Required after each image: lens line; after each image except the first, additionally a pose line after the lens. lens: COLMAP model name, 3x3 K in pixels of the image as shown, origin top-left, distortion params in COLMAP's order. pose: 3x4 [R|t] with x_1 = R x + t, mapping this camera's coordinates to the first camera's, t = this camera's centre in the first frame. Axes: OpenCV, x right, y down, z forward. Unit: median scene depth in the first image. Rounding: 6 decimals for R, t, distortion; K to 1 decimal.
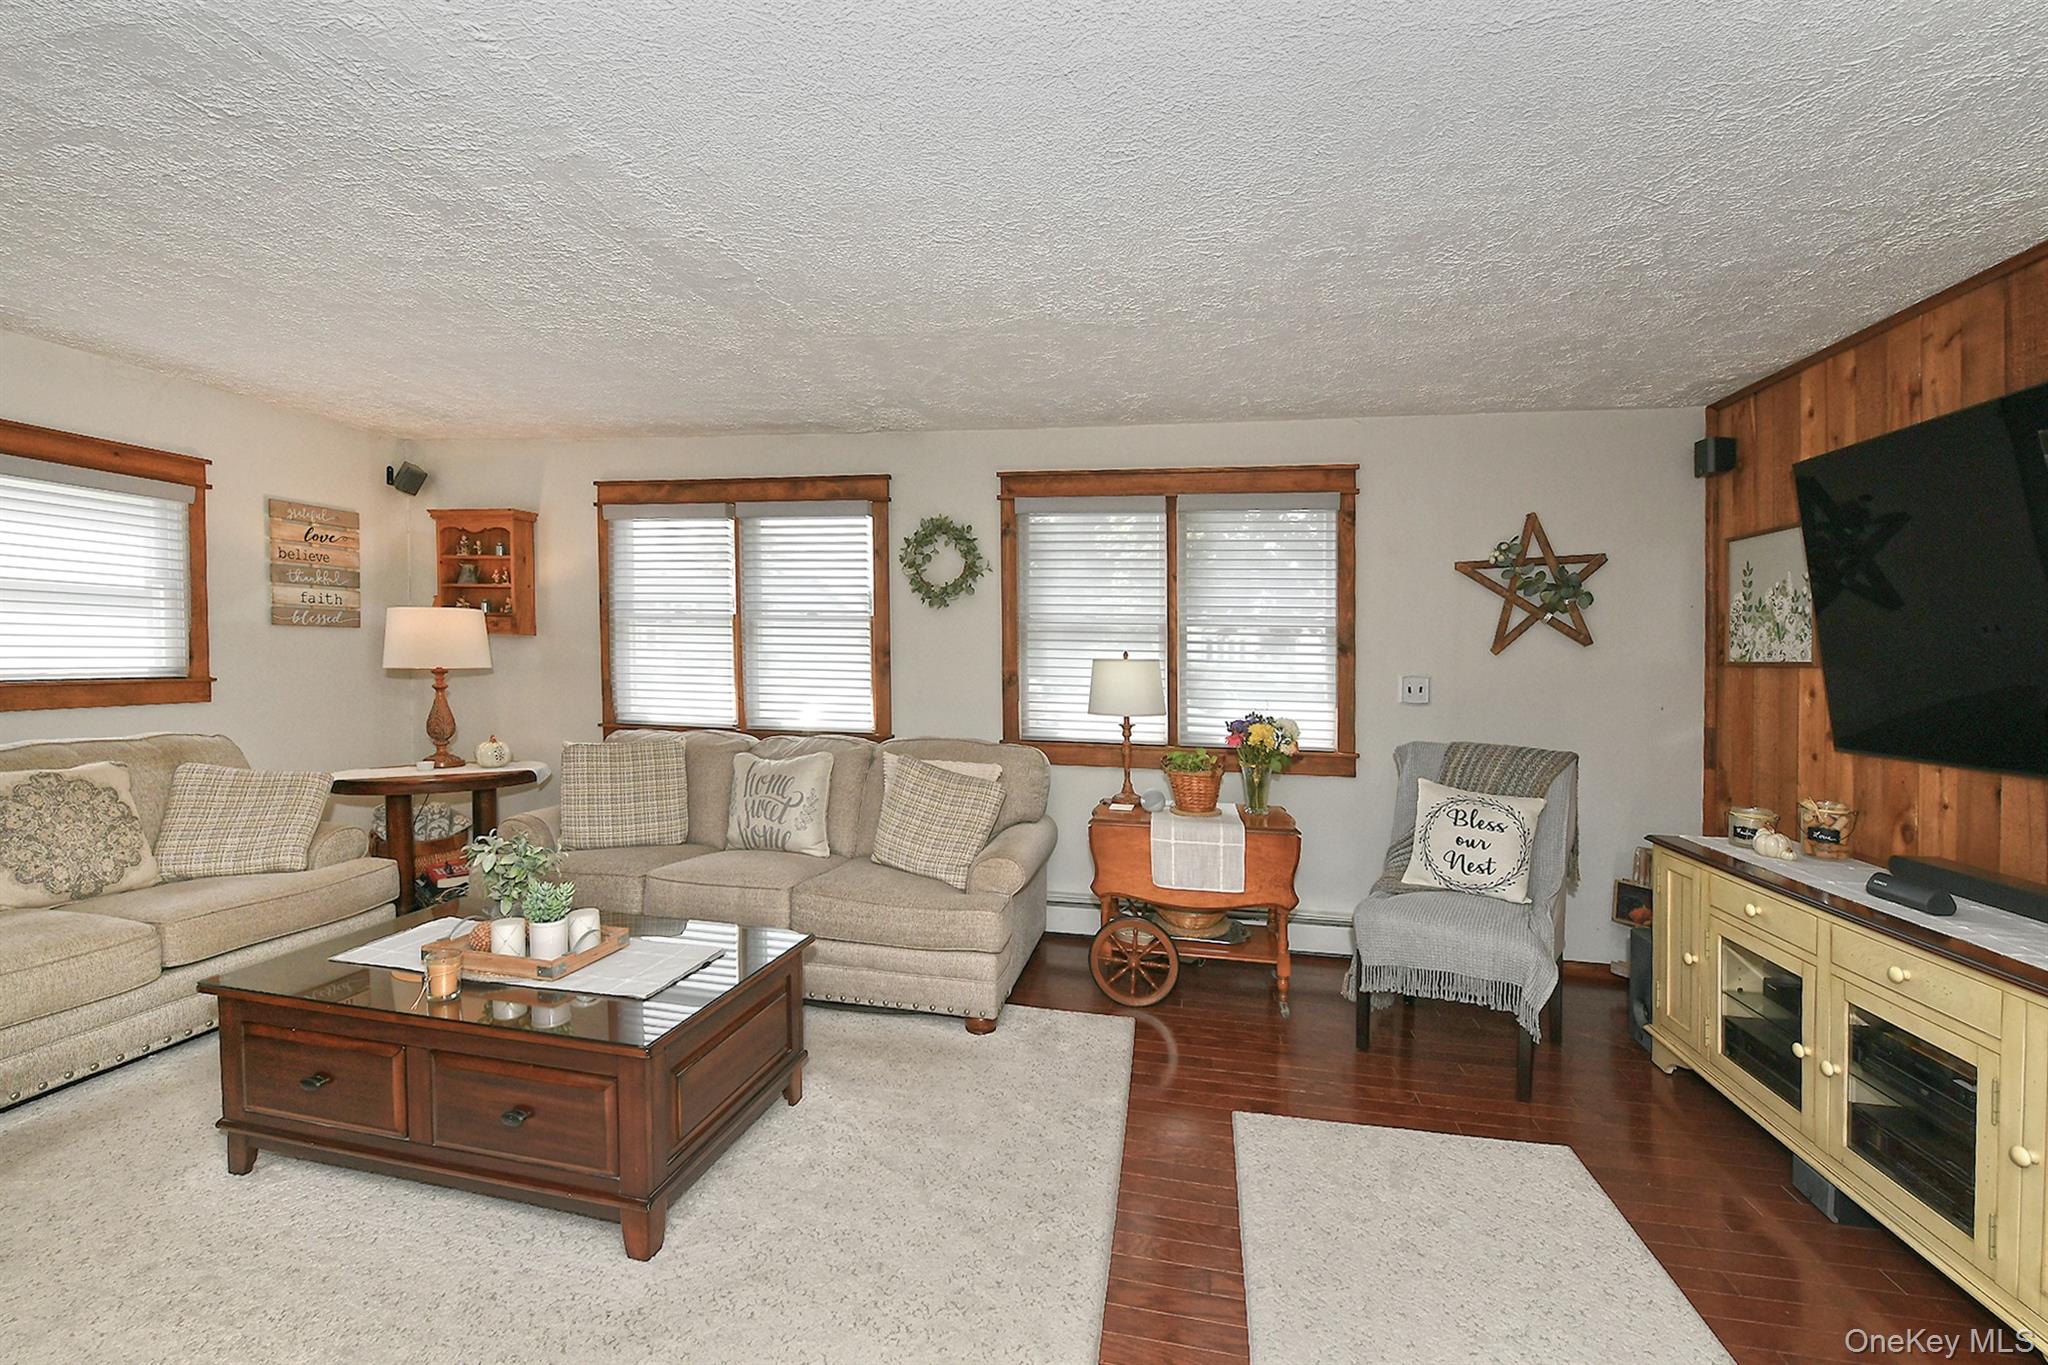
lens RADIAL K [[840.3, 0, 1057.4], [0, 840.3, 665.6], [0, 0, 1]] dist [-0.001536, -0.000152]
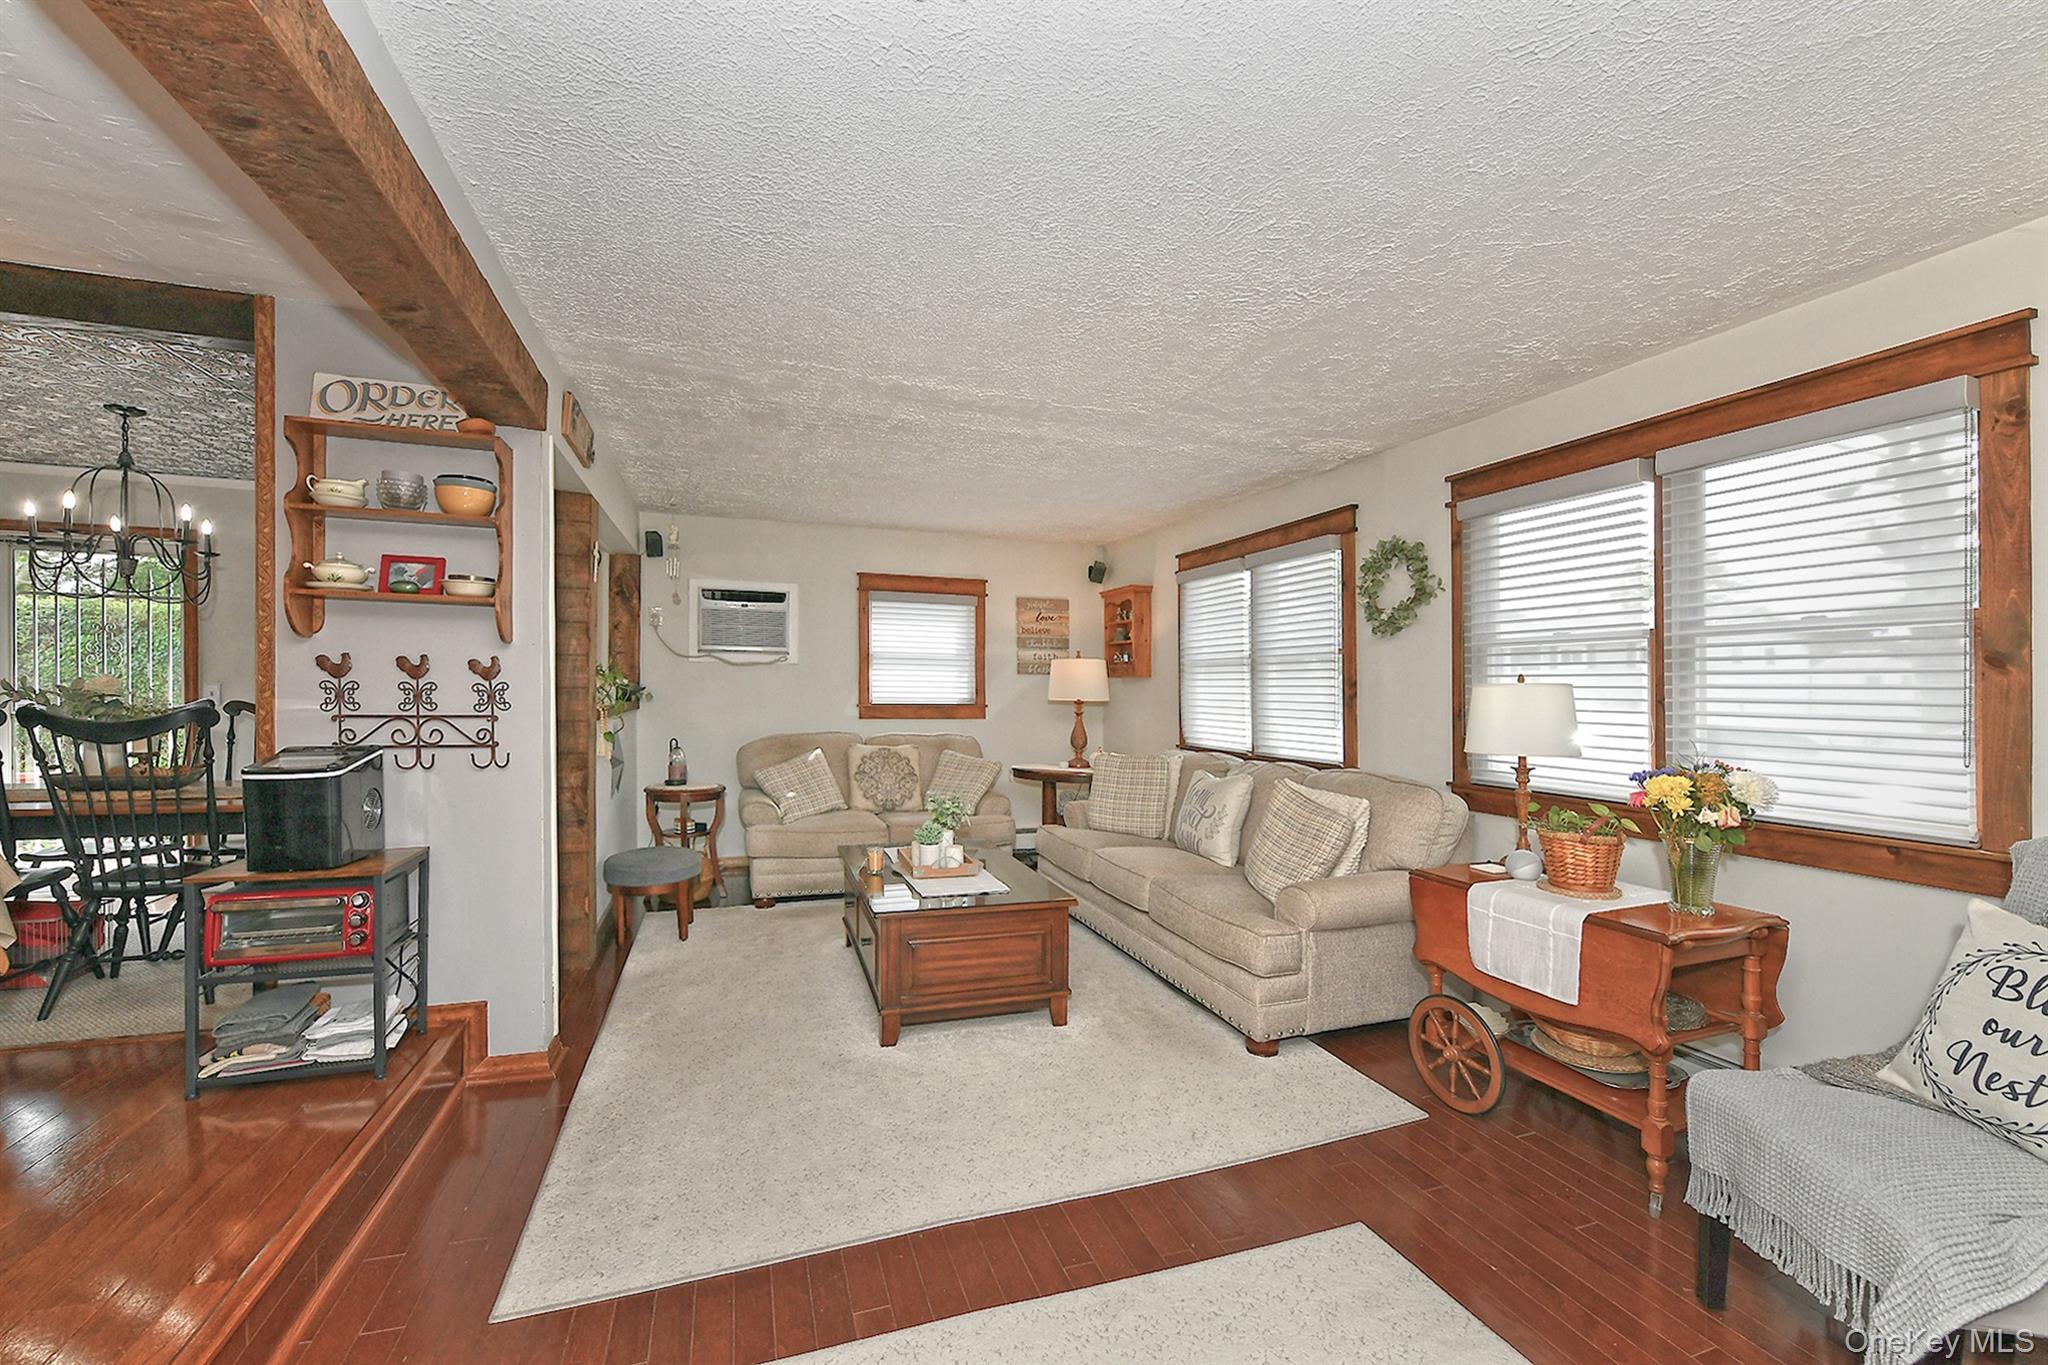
lens RADIAL K [[820.0, 0, 997.1], [0, 820.0, 688.5], [0, 0, 1]] dist [-0.001526, -0.001001]
pose [[0.491757, -0.013758, -0.870624, 0.447222], [-0.013881, 0.999624, -0.023637, 0.018902], [0.870622, 0.023709, 0.491381, 0.172582]]
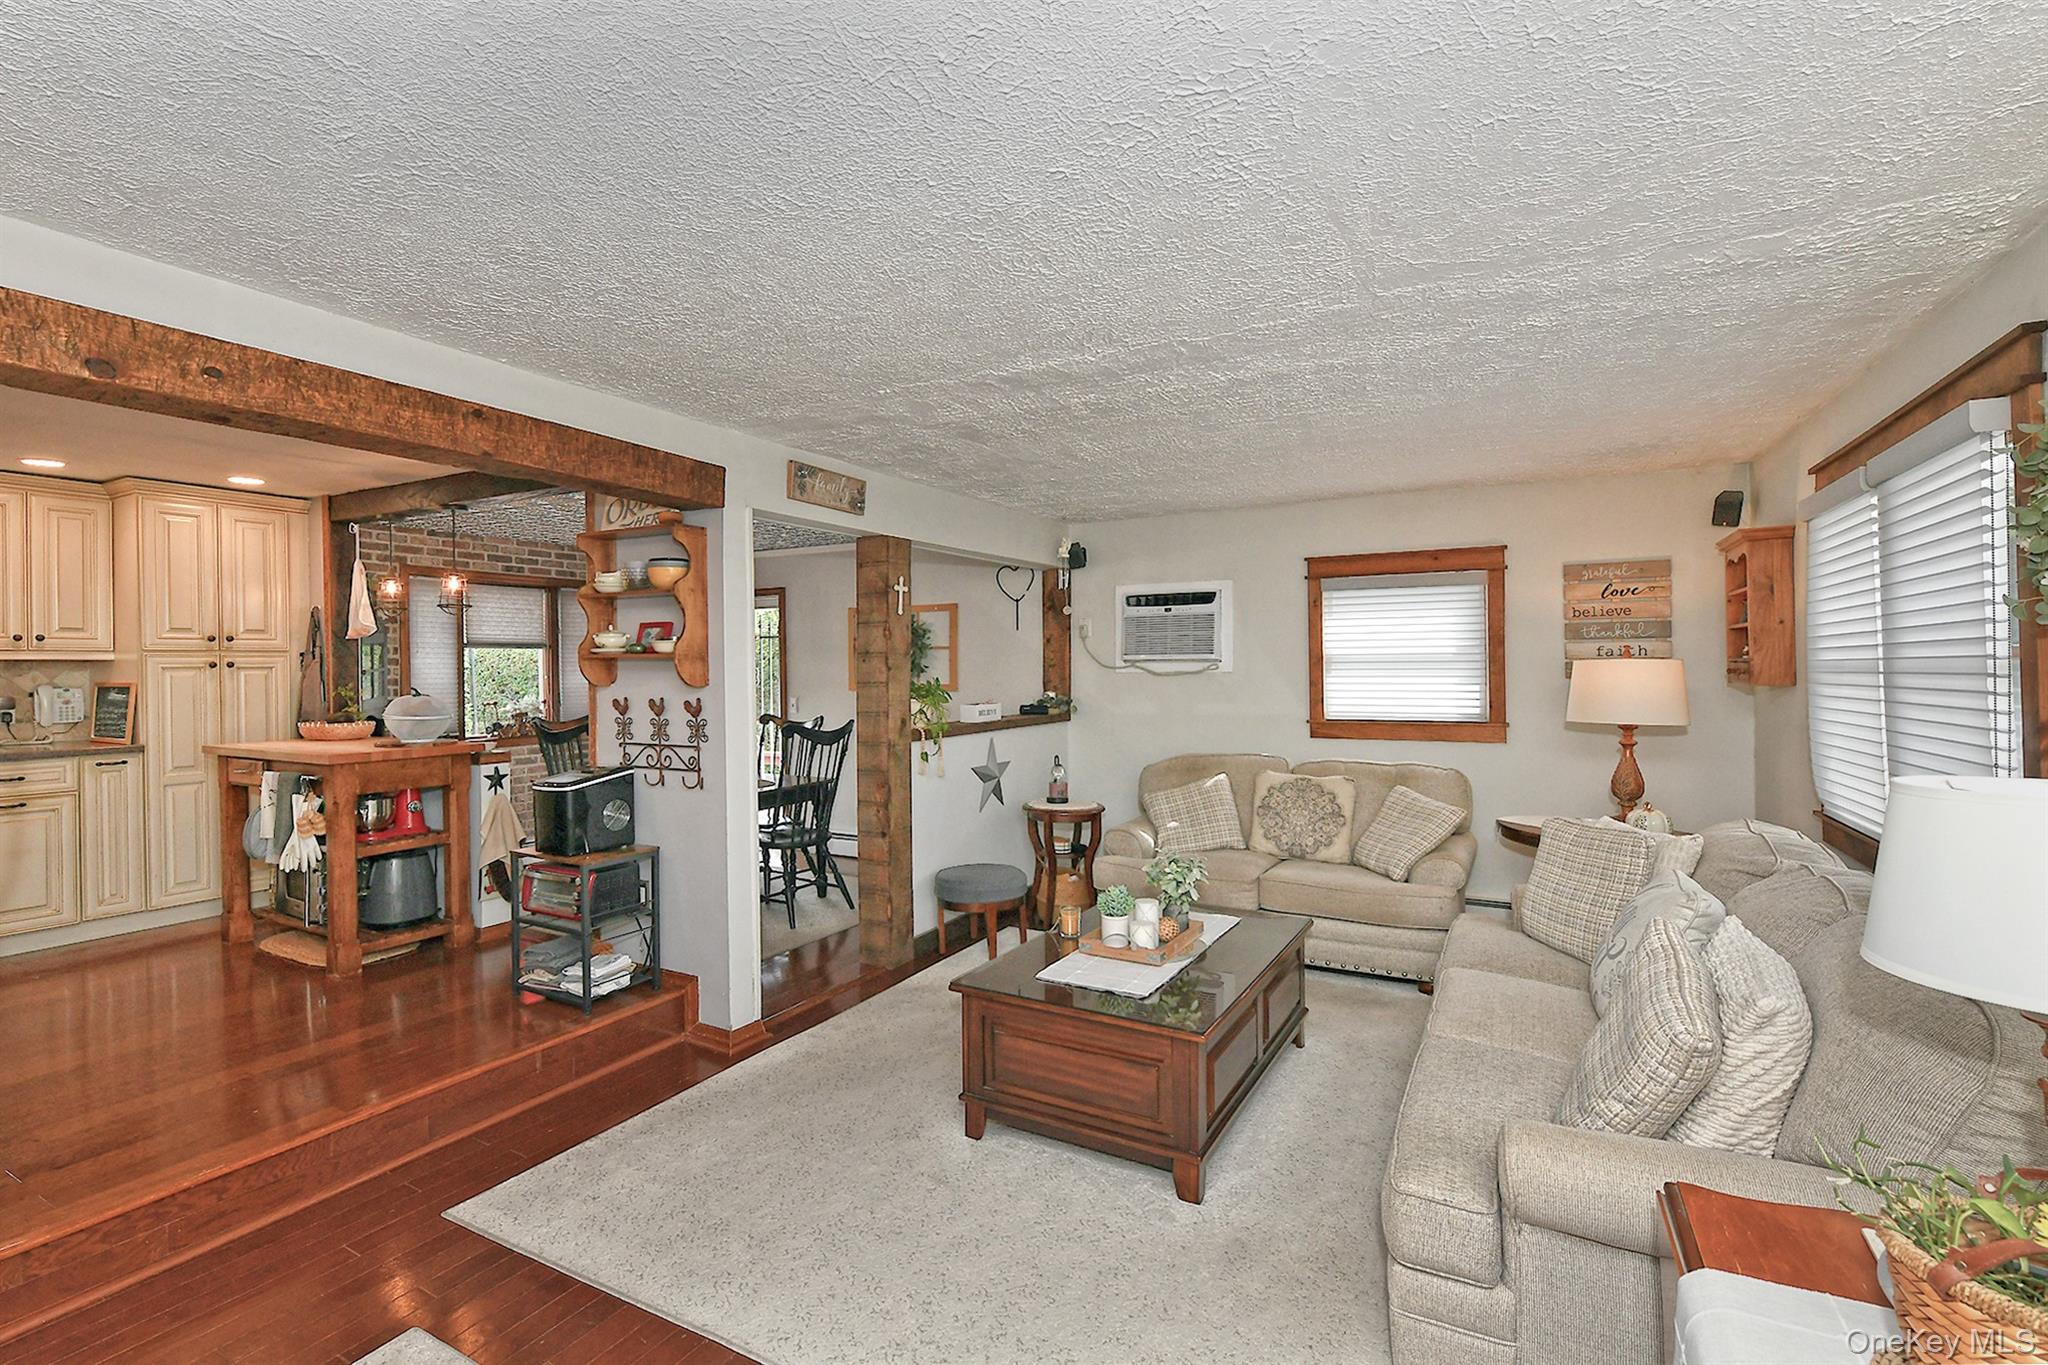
lens RADIAL K [[895.0, 0, 1018.2], [0, 895.0, 673.8], [0, 0, 1]] dist [-0.001505, -0.000232]
pose [[-0.320319, -0.010470, -0.947252, 0.417082], [-0.015317, 0.999865, -0.005872, -0.036692], [0.947186, 0.012628, -0.320436, 0.692643]]
